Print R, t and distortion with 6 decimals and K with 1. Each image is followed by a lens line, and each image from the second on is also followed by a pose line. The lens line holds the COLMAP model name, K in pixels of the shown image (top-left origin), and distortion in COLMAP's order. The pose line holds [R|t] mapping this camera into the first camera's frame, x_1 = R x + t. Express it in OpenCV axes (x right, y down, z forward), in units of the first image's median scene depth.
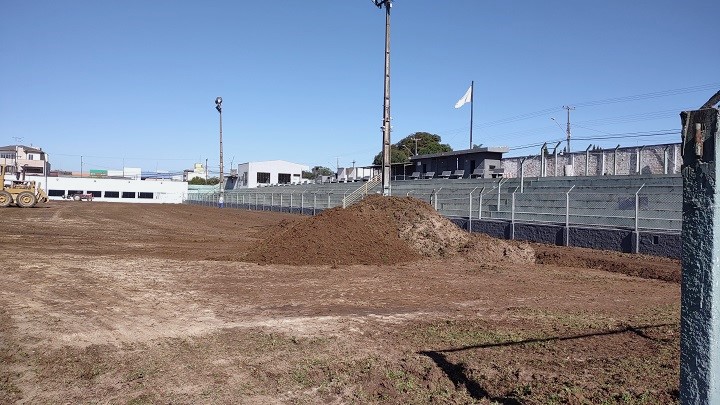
lens RADIAL K [[526.2, 0, 356.8], [0, 526.2, 205.0], [0, 0, 1]] dist [0.058548, -0.077983]
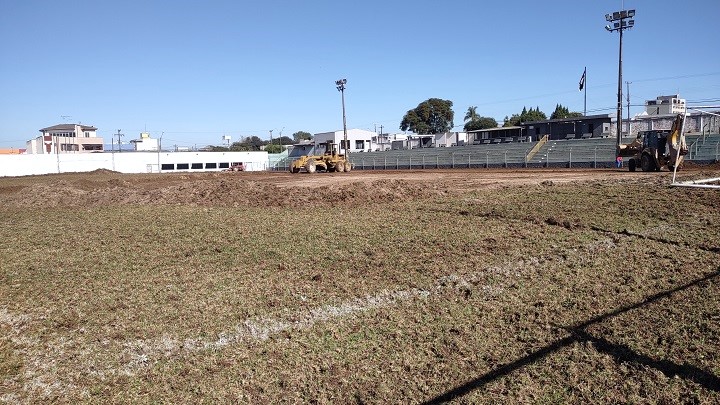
lens RADIAL K [[526.2, 0, 358.2], [0, 526.2, 208.3], [0, 0, 1]] dist [0.058548, -0.077983]
pose [[0.982112, -0.066940, 0.175997, -0.354002], [0.052904, 0.995121, 0.083273, -0.006570], [-0.180713, -0.072473, 0.980862, -0.155974]]
